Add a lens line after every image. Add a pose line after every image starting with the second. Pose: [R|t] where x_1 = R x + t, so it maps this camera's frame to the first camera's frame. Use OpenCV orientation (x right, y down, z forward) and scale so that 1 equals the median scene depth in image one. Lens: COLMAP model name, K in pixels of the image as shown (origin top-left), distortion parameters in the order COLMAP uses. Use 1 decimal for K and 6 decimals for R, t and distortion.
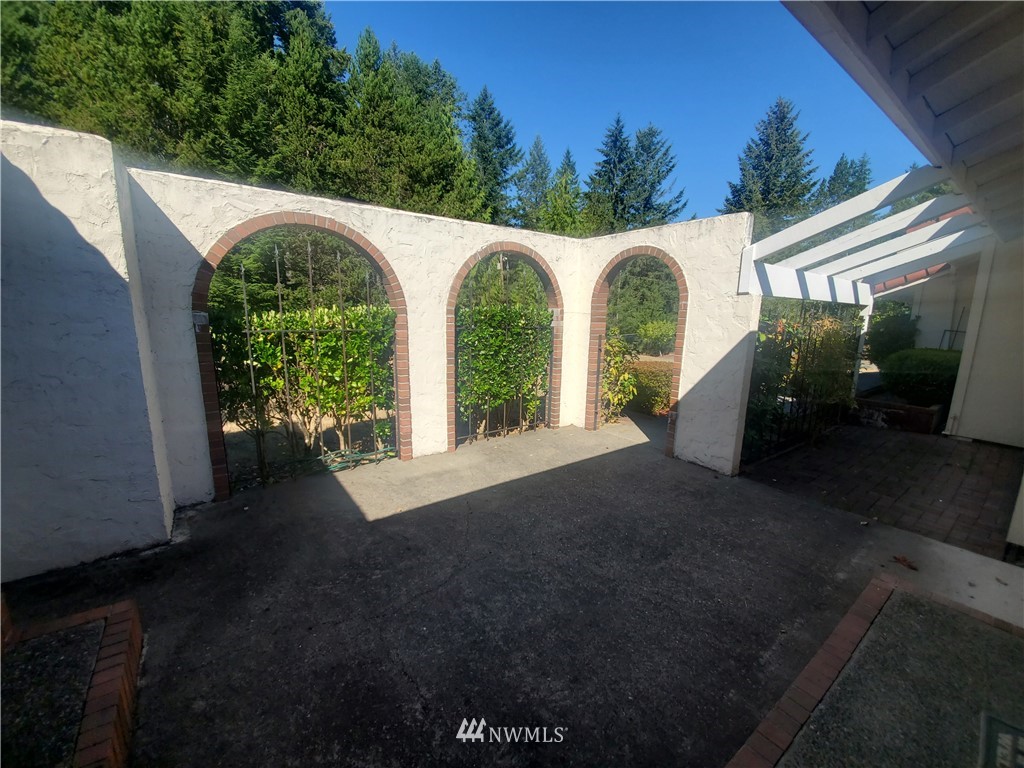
lens RADIAL K [[413.6, 0, 515.6], [0, 413.6, 389.3], [0, 0, 1]] dist [0.001668, -0.000001]
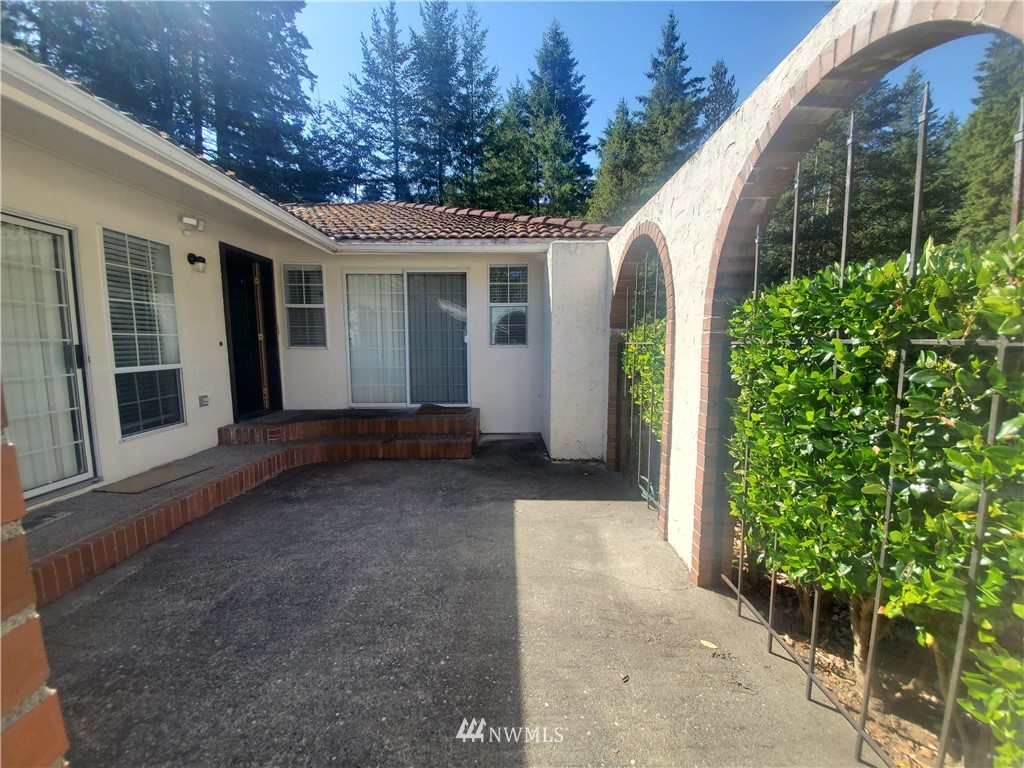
lens RADIAL K [[413.6, 0, 515.6], [0, 413.6, 389.3], [0, 0, 1]] dist [0.001668, -0.000001]
pose [[-0.597741, 0.074823, -0.798190, 0.531323], [-0.154745, 0.966143, 0.206451, -0.215542], [0.786613, 0.246920, -0.565925, 1.524818]]
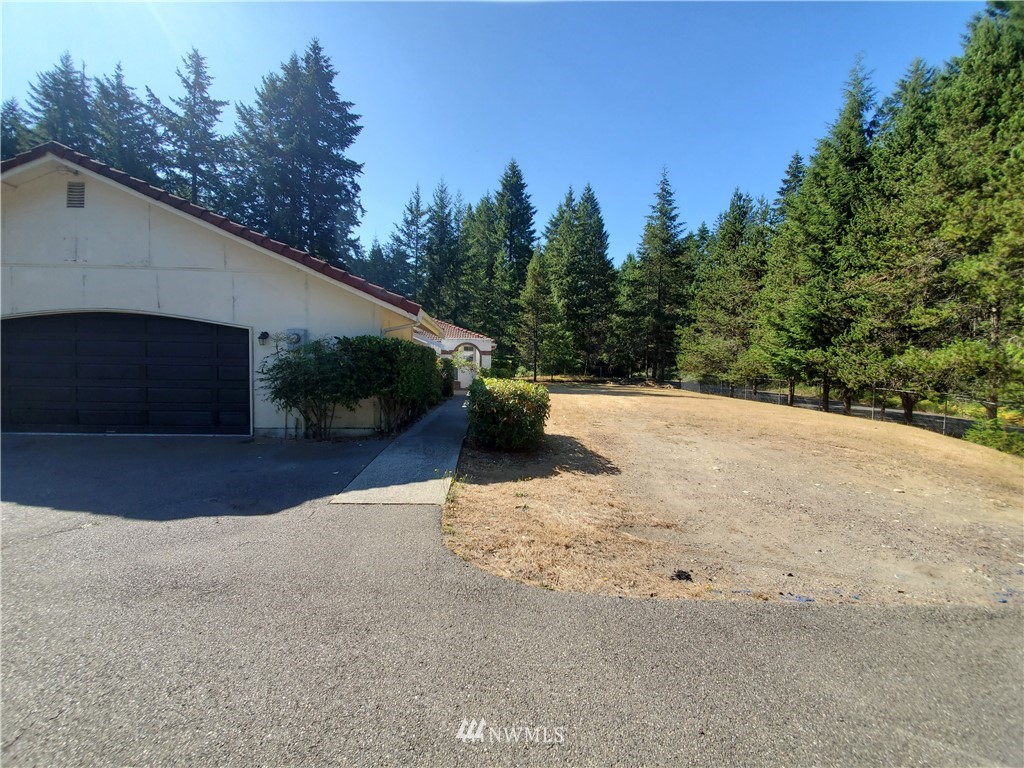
lens RADIAL K [[413.6, 0, 515.6], [0, 413.6, 389.3], [0, 0, 1]] dist [0.001668, -0.000001]
pose [[-0.552018, 0.015448, -0.833689, 5.393338], [-0.176023, 0.975138, 0.134621, -0.817766], [0.815041, 0.221061, -0.535574, 5.647160]]
